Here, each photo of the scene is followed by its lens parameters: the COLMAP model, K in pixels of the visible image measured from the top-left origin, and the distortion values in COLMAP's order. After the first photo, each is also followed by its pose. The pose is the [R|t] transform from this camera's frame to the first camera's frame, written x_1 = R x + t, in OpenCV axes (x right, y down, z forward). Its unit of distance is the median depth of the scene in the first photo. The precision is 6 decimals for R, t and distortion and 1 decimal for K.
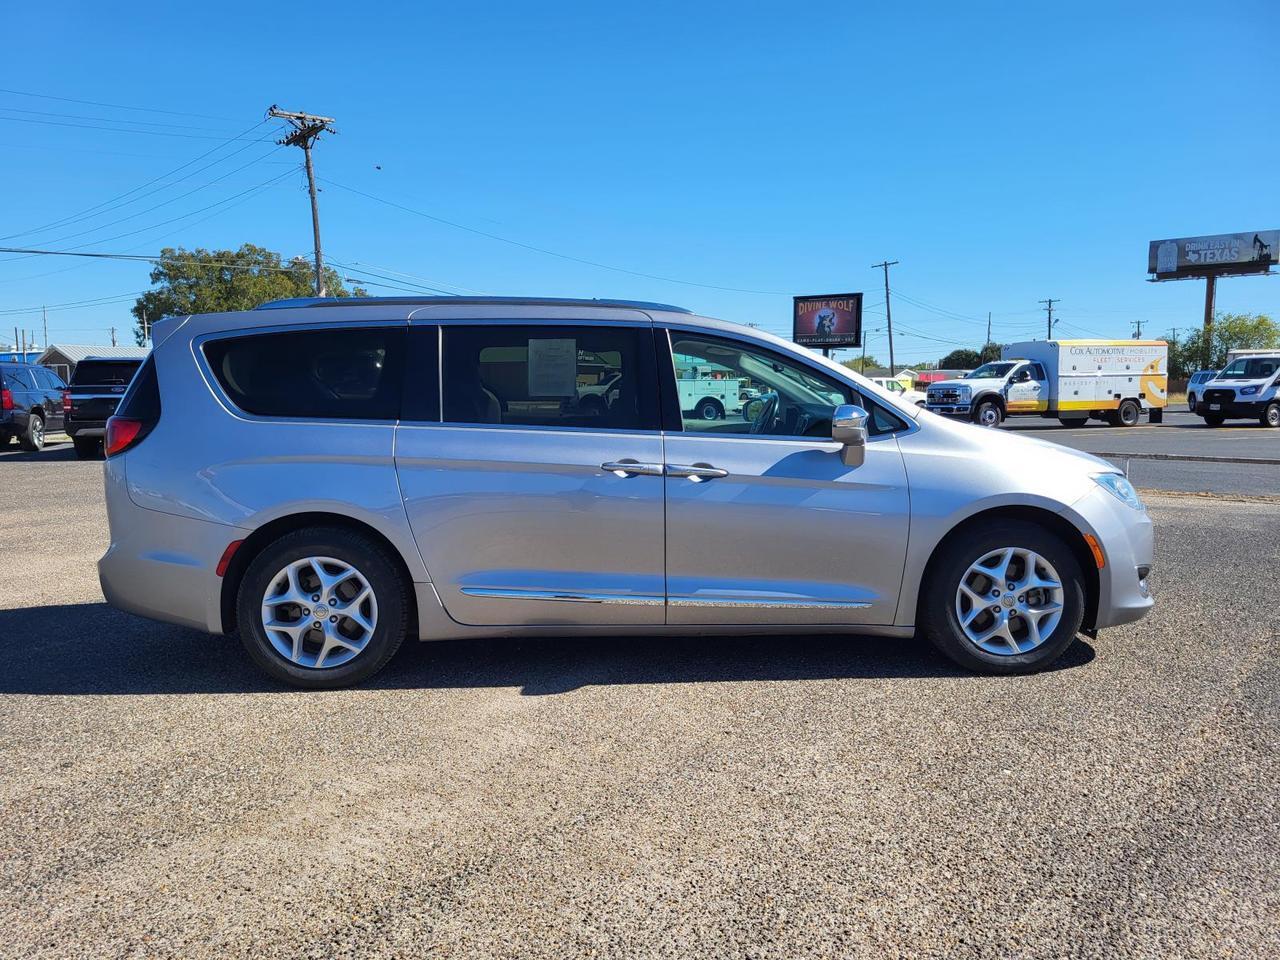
lens RADIAL K [[1042.8, 0, 630.3], [0, 1042.8, 481.5], [0, 0, 1]] dist [0.042629, 0.007248]
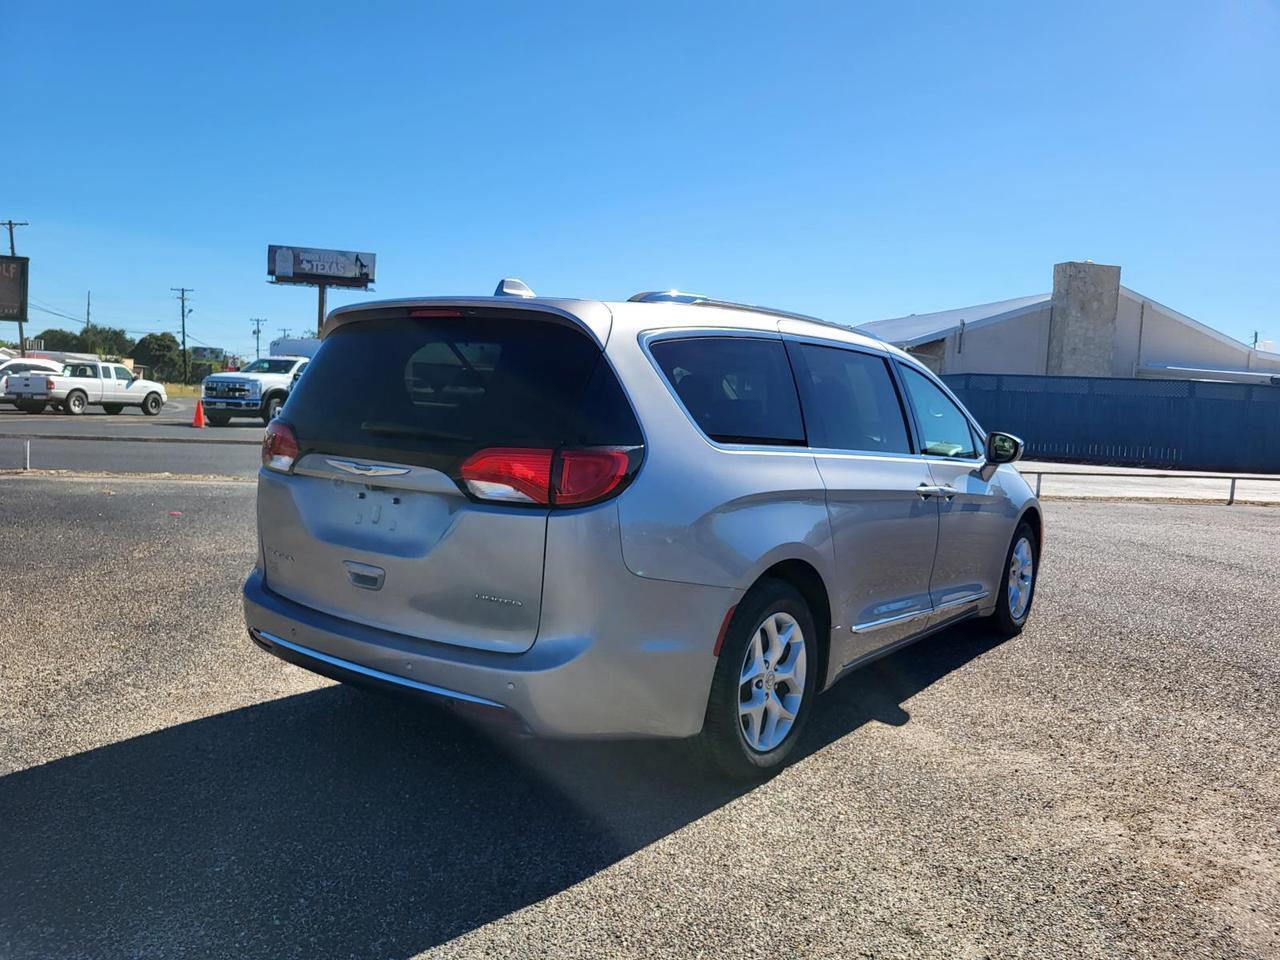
lens RADIAL K [[1042.8, 0, 630.3], [0, 1042.8, 481.5], [0, 0, 1]] dist [0.042629, 0.007248]
pose [[0.584240, -0.037551, 0.810712, -0.164883], [0.027105, 0.999275, 0.026751, -0.009332], [-0.811128, 0.006345, 0.584834, 0.097623]]
